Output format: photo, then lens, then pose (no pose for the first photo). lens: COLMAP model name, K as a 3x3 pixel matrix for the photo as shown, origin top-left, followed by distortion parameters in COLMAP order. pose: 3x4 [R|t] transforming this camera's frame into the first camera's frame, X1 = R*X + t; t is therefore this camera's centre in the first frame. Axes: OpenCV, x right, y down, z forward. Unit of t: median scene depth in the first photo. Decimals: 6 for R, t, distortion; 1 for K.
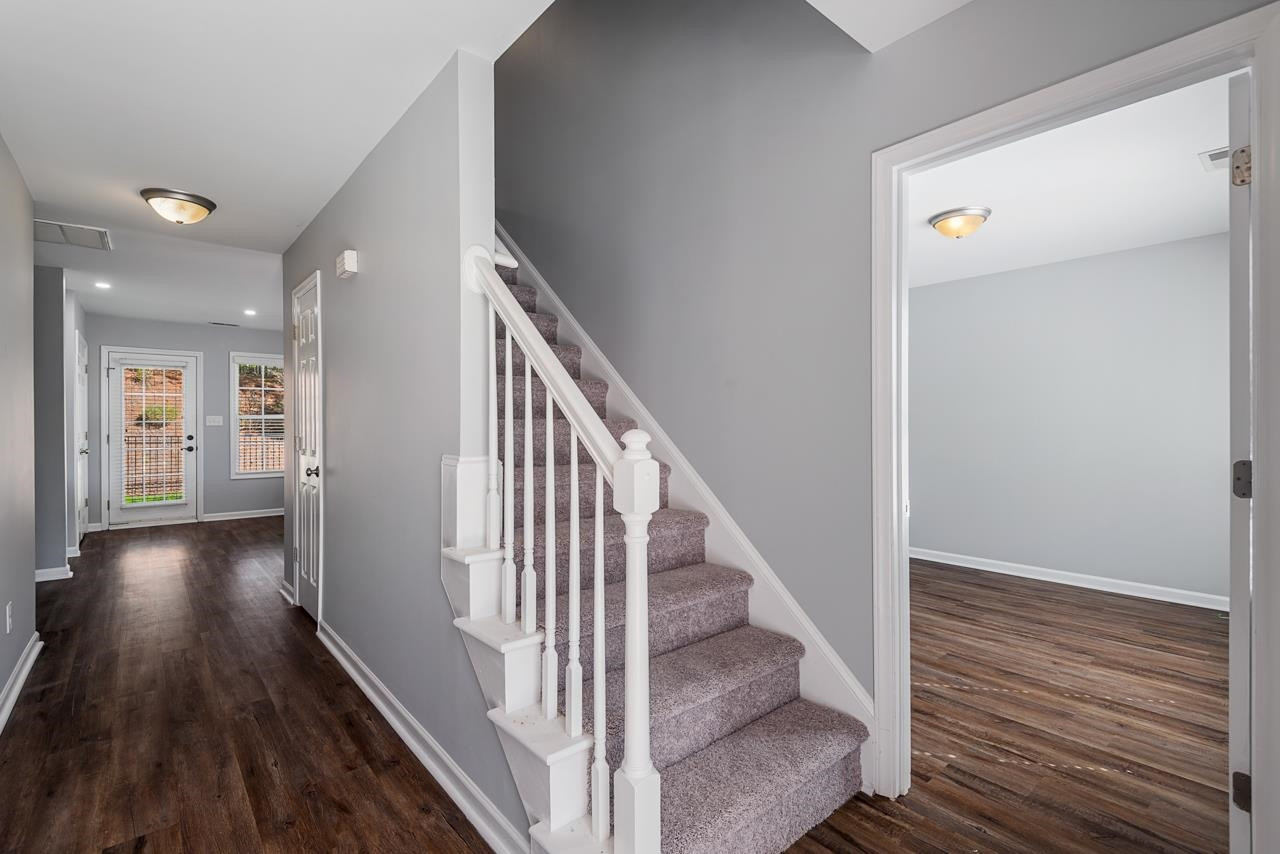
lens RADIAL K [[590.2, 0, 644.2], [0, 590.2, 419.2], [0, 0, 1]] dist [0.014024, -0.007592]
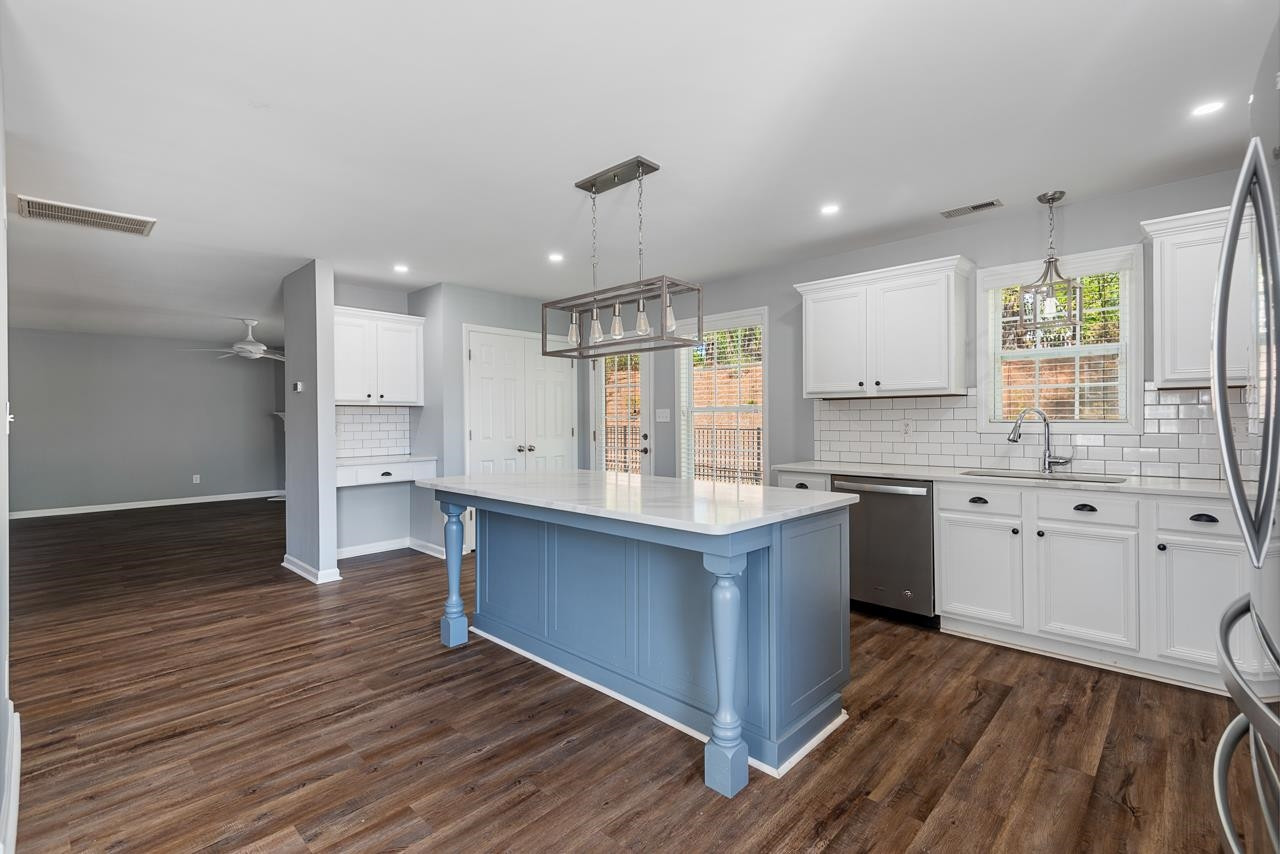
lens RADIAL K [[581.8, 0, 636.7], [0, 581.8, 416.3], [0, 0, 1]] dist [0.014904, -0.008089]
pose [[0.102977, 0.001419, -0.994683, 0.015199], [0.006160, 0.999979, 0.002064, 0.003285], [0.994665, -0.006340, 0.102966, 1.679104]]
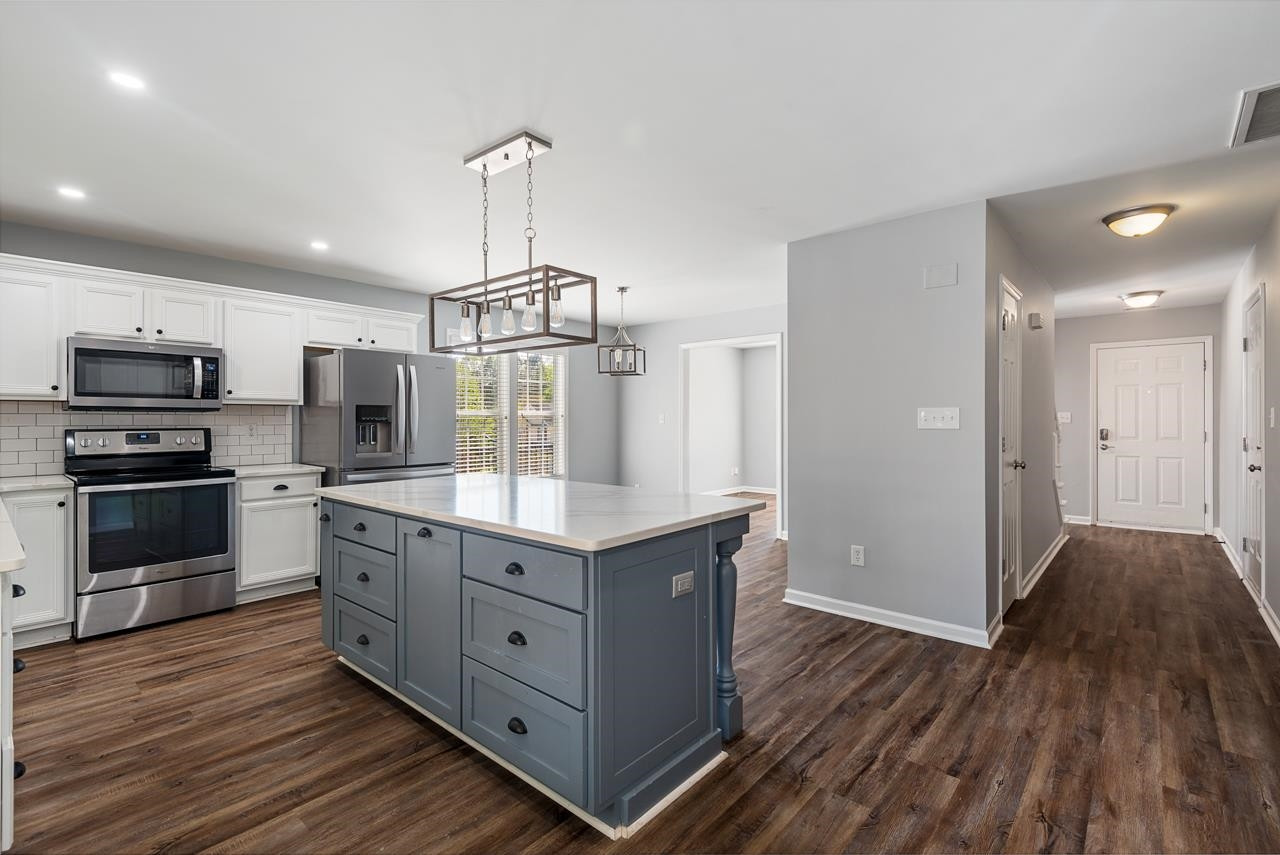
lens RADIAL K [[581.8, 0, 641.9], [0, 581.8, 414.4], [0, 0, 1]] dist [0.014904, -0.008089]
pose [[-0.151771, 0.011690, 0.988347, -1.392998], [0.002840, 0.999931, -0.011391, 0.004946], [-0.988412, 0.001078, -0.151794, 1.680320]]
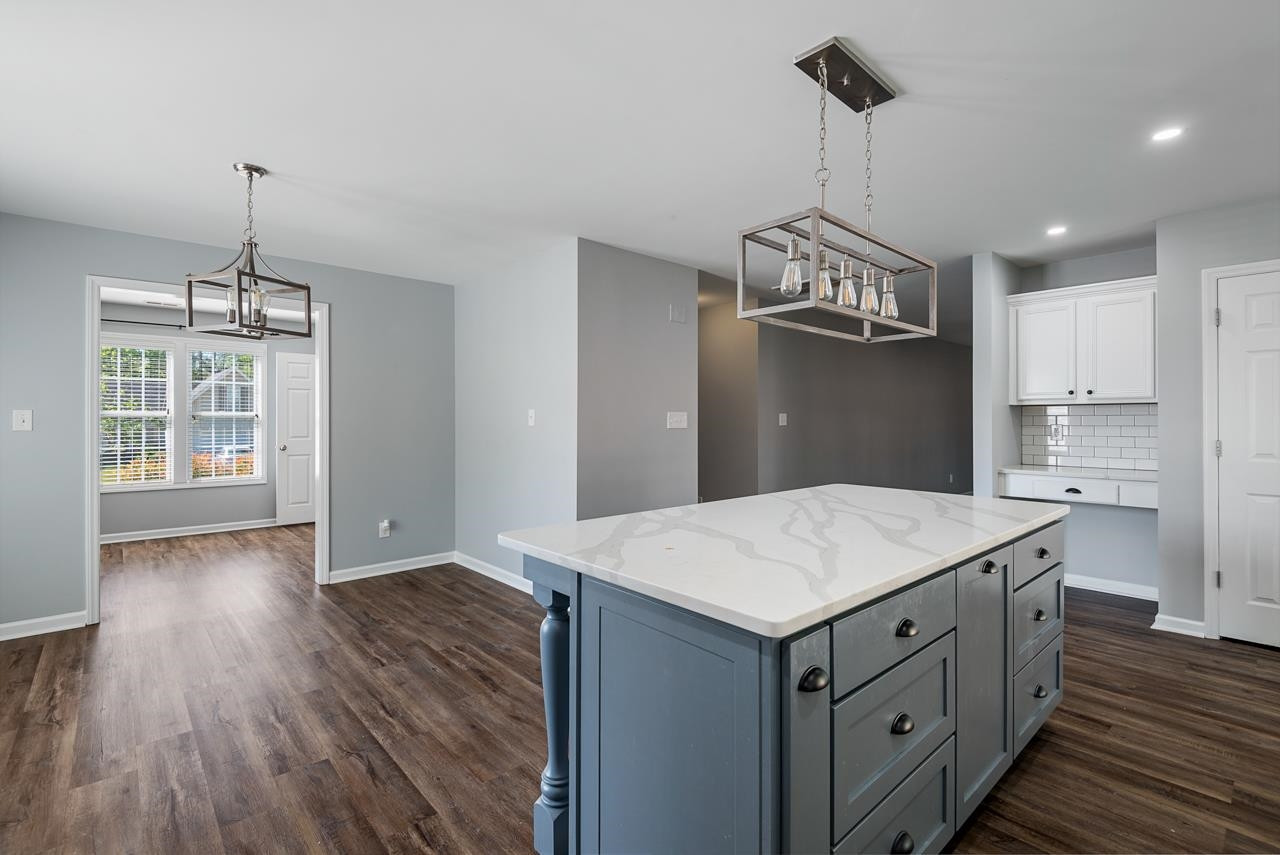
lens RADIAL K [[581.8, 0, 650.0], [0, 581.8, 422.7], [0, 0, 1]] dist [0.014904, -0.008089]
pose [[-0.999318, 0.005461, -0.036510, -0.522374], [0.005215, 0.999963, 0.006841, -0.000348], [0.036546, 0.006646, -0.999310, 2.235696]]
